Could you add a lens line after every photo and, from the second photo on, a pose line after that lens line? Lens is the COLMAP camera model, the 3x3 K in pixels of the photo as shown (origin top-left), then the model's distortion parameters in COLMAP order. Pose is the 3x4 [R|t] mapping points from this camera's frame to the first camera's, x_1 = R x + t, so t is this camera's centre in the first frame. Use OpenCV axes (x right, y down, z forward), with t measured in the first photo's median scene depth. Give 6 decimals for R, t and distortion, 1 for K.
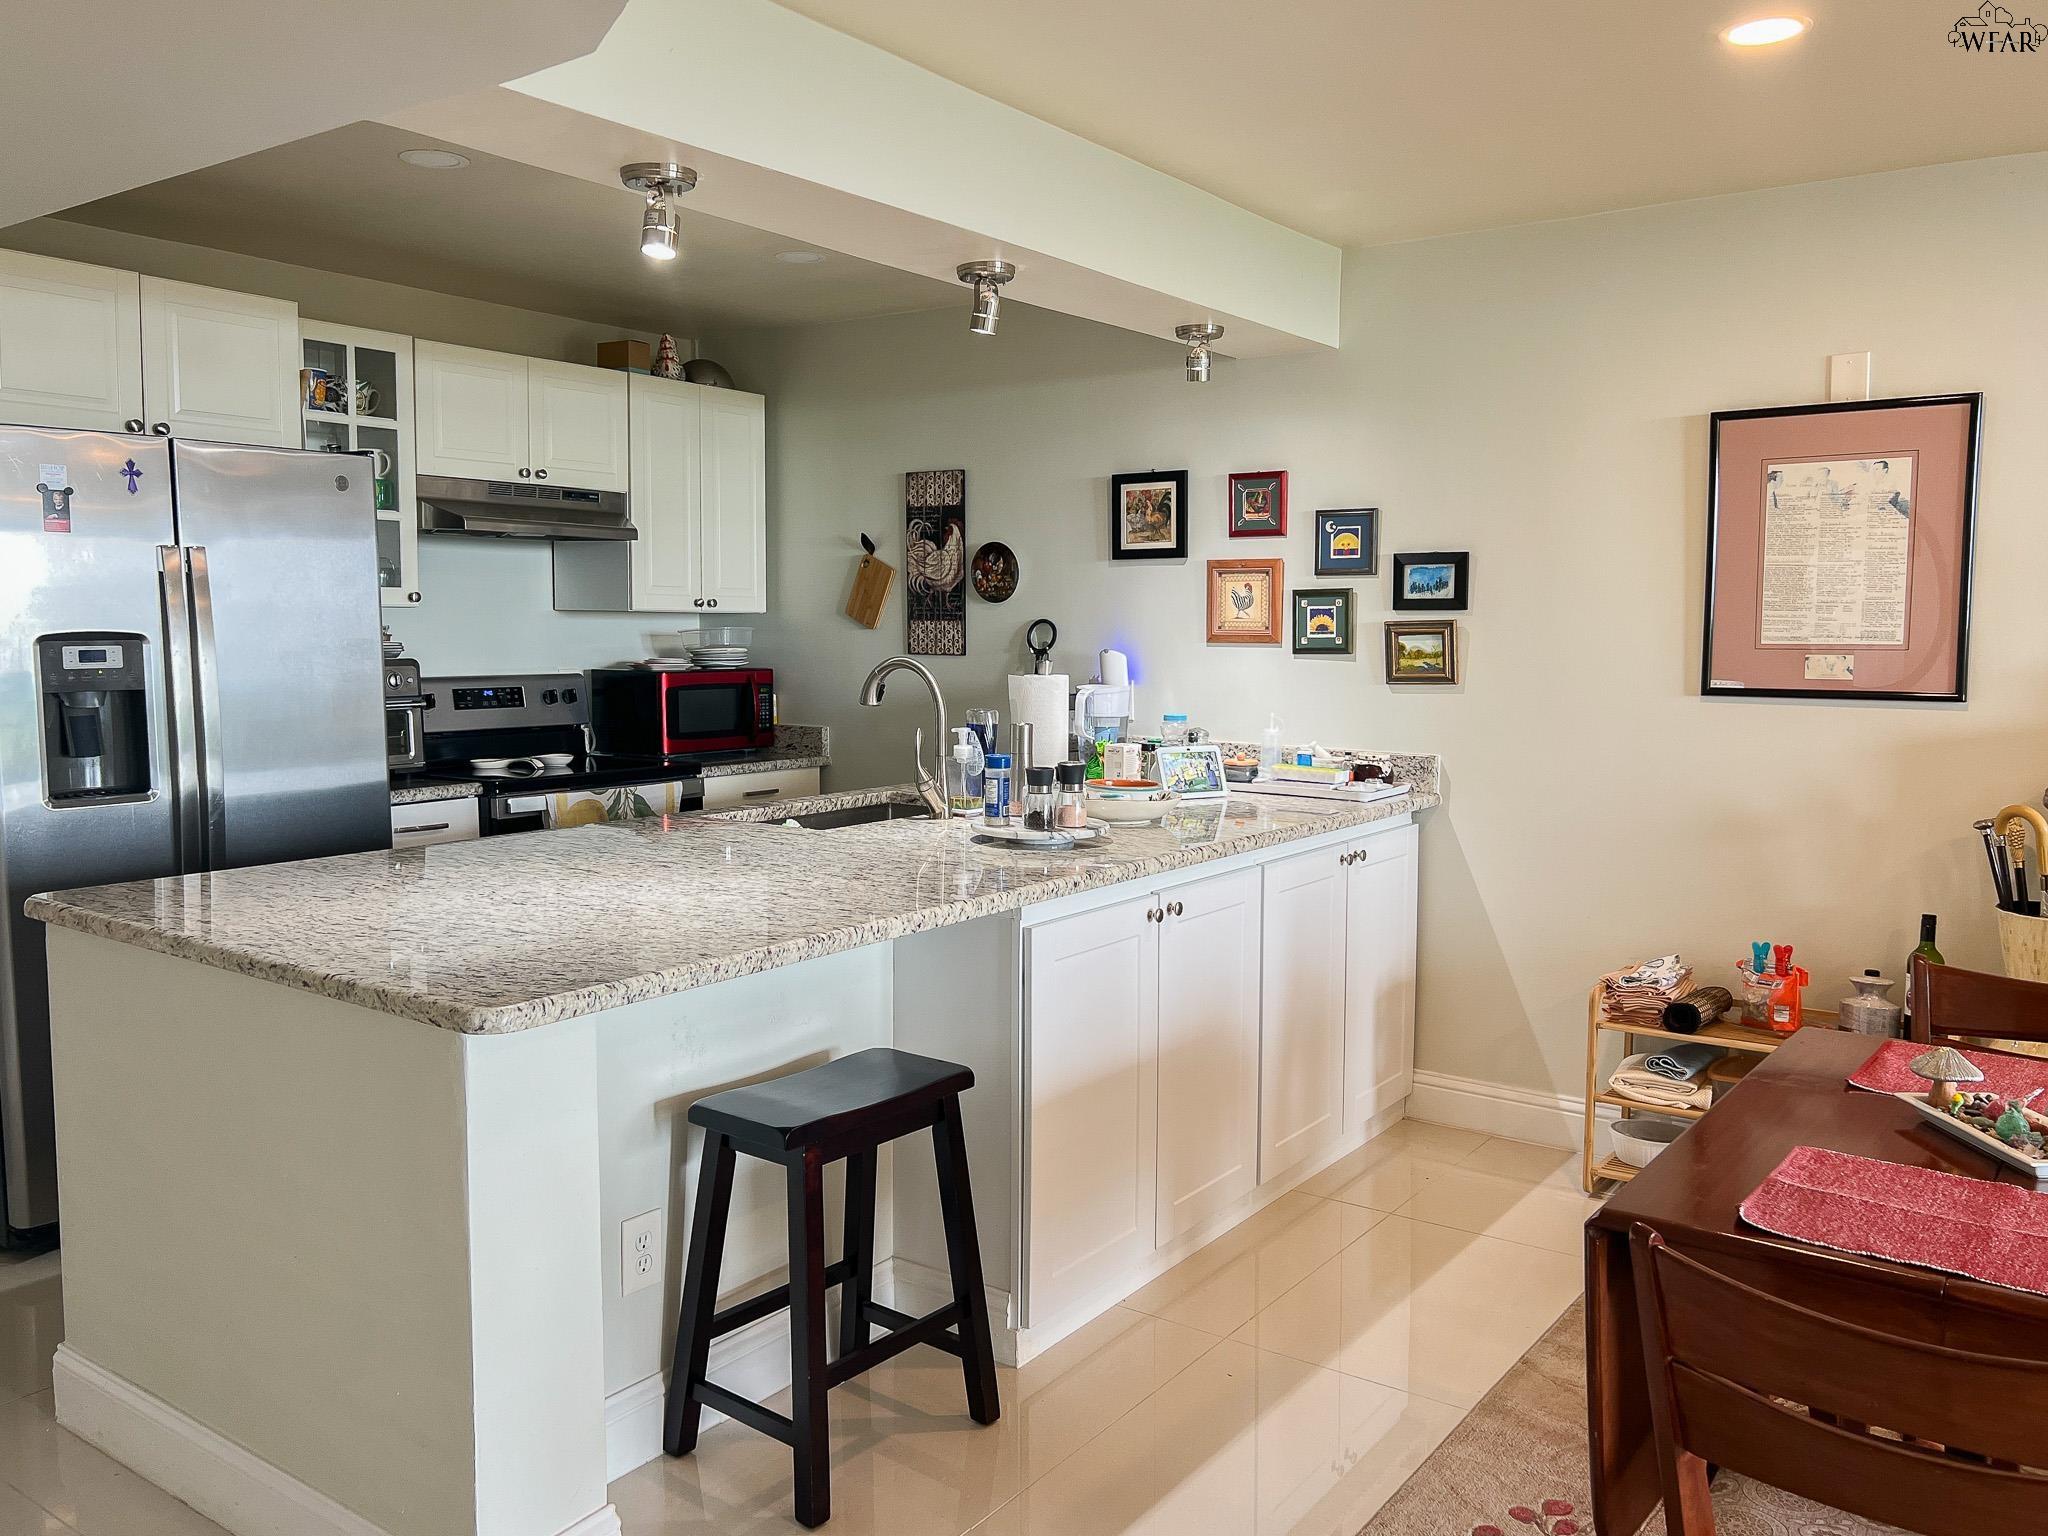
lens RADIAL K [[1565.7, 0, 1024.0], [0, 1565.7, 768.0], [0, 0, 1]] dist [0.133175, -0.291361]
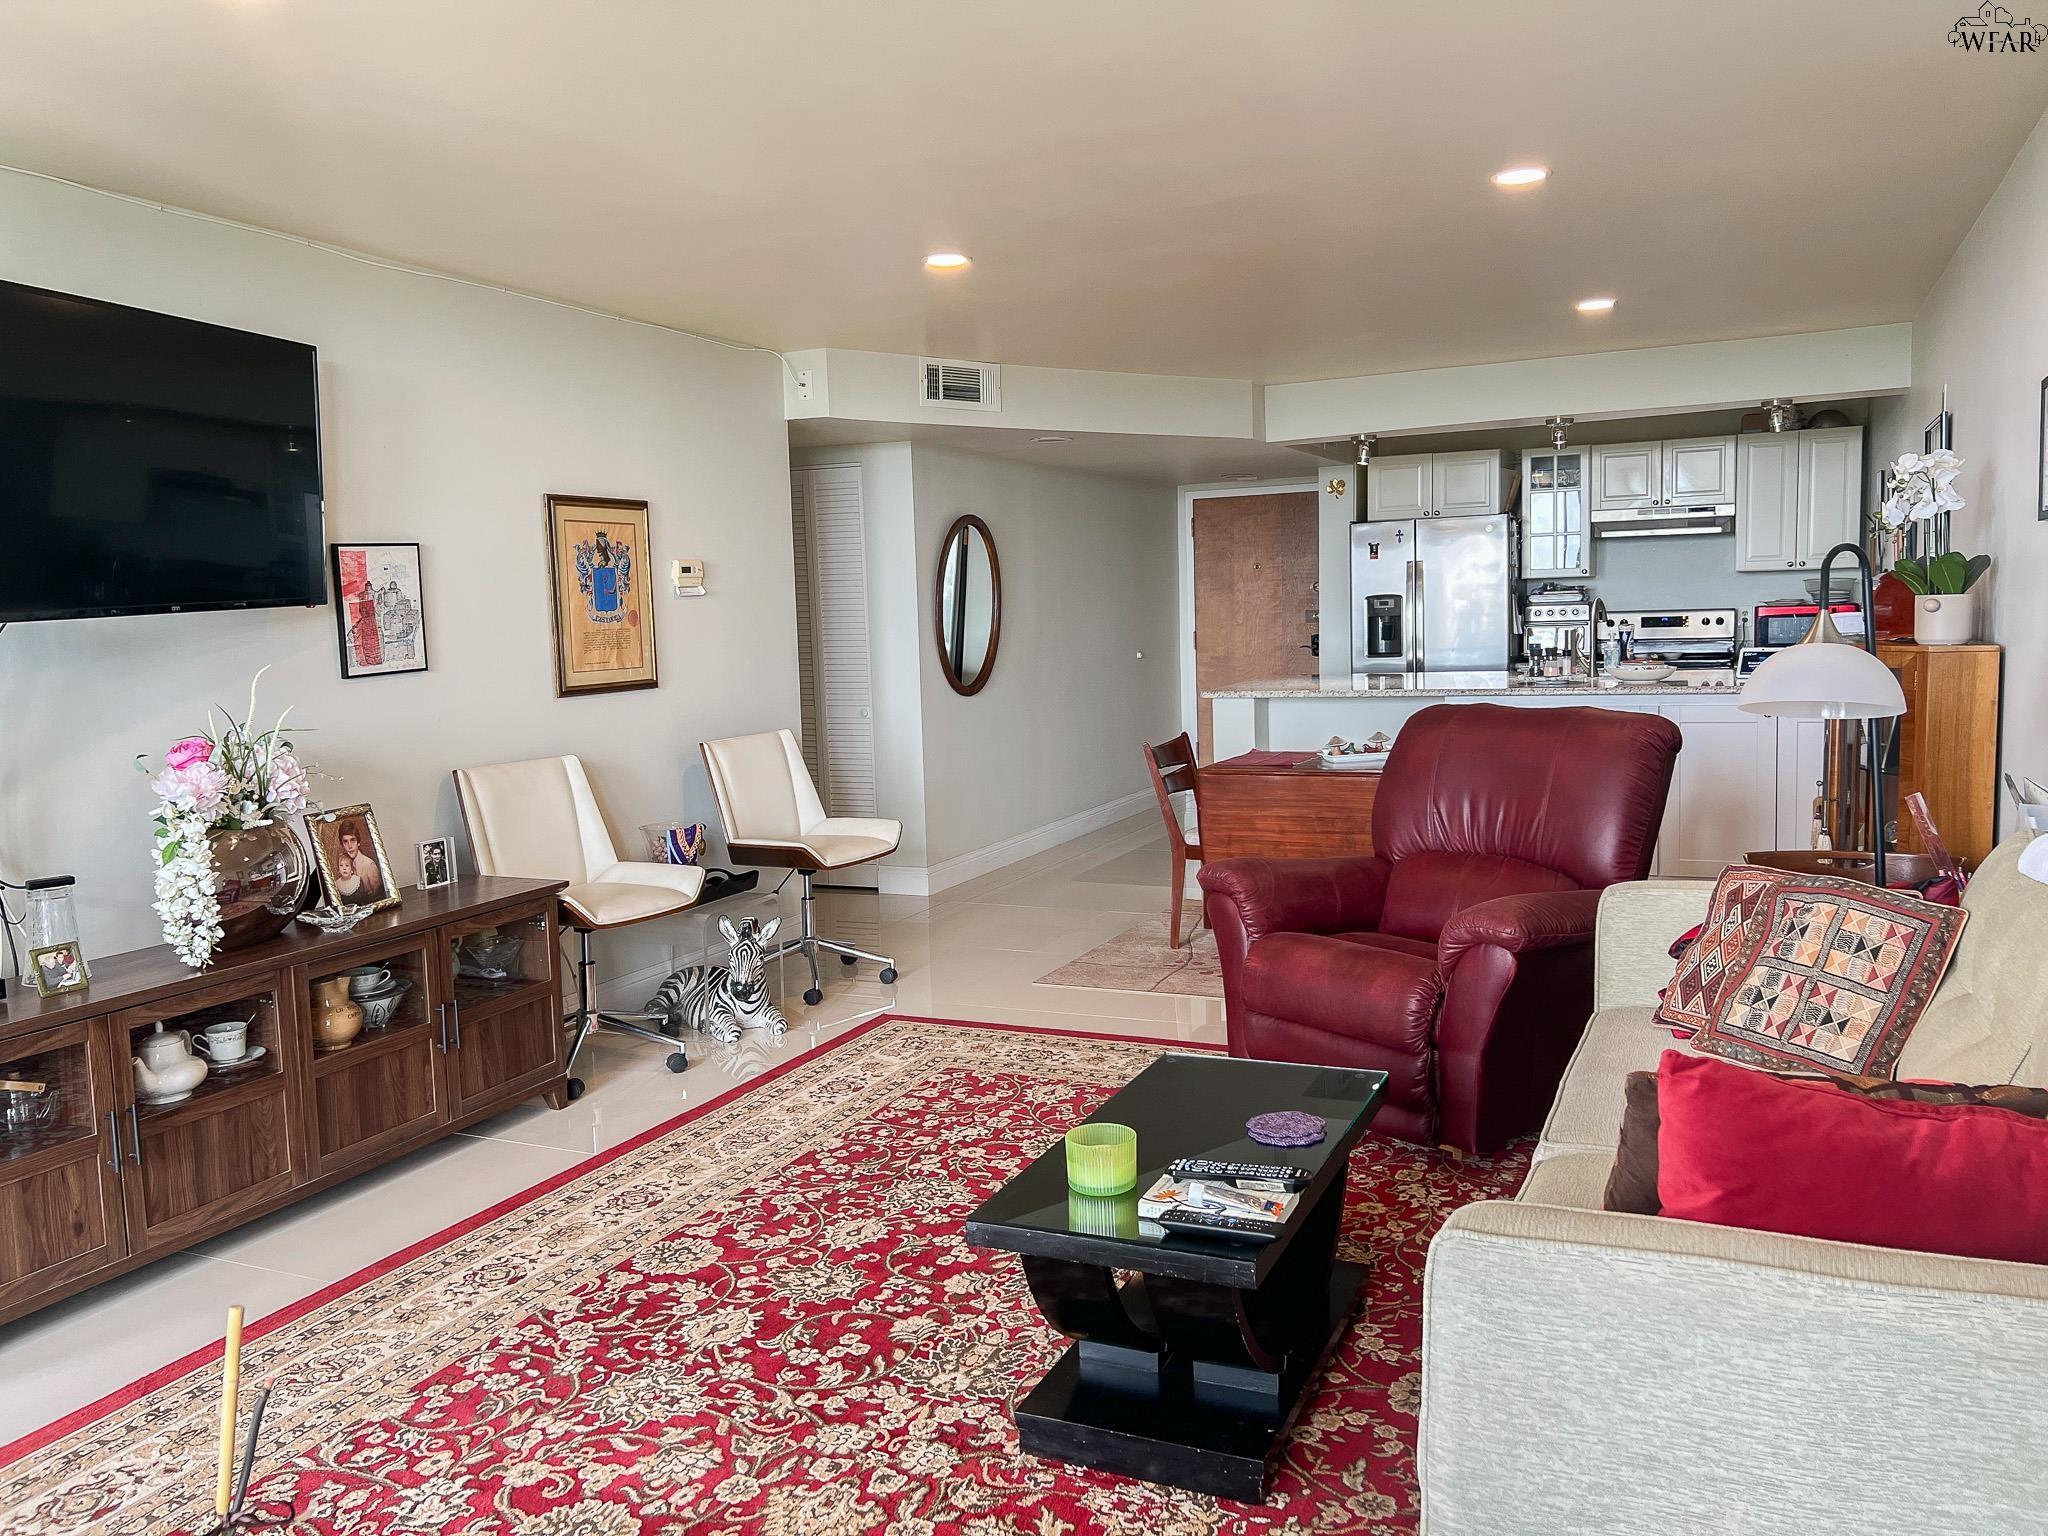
lens RADIAL K [[1553.5, 0, 1024.0], [0, 1553.5, 768.0], [0, 0, 1]] dist [0.009610, -0.000936]
pose [[0.192821, 0.092703, -0.976845, 1.497674], [-0.055687, 0.994956, 0.083430, 0.017405], [0.979652, 0.038311, 0.197011, -0.096071]]
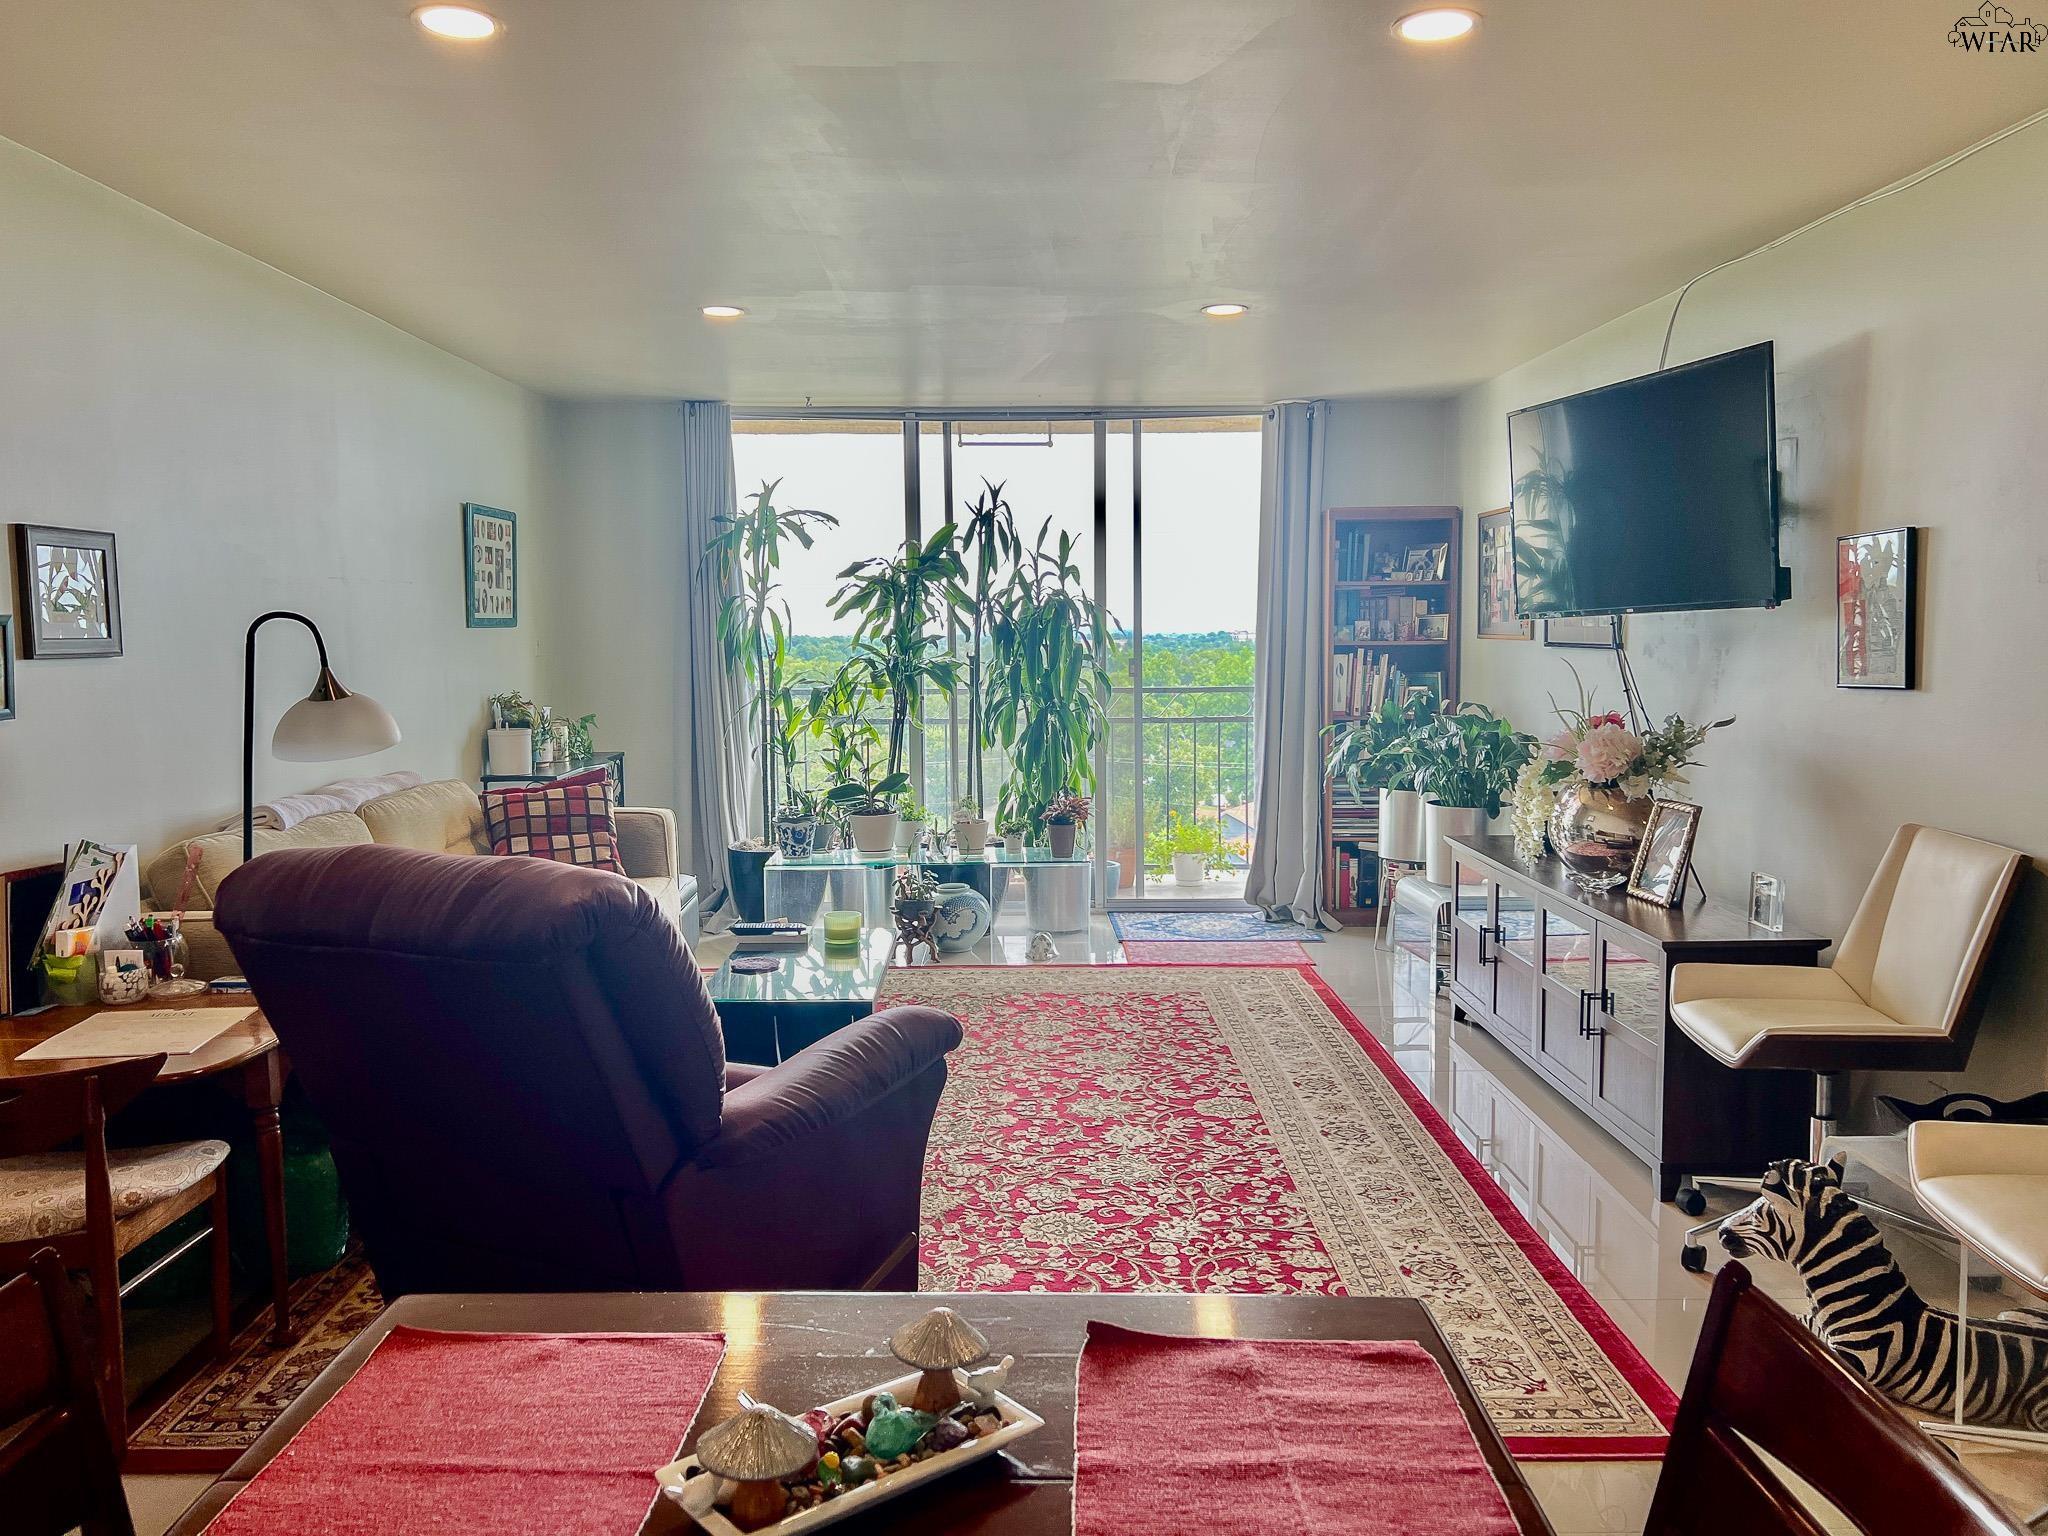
lens RADIAL K [[1527.7, 0, 1020.9], [0, 1527.7, 772.5], [0, 0, 1]] dist [0.070583, -0.097956]
pose [[-0.597449, -0.079927, 0.797914, 0.055878], [0.075885, 0.984920, 0.155480, -0.055480], [-0.798308, 0.153441, -0.582374, 0.549696]]
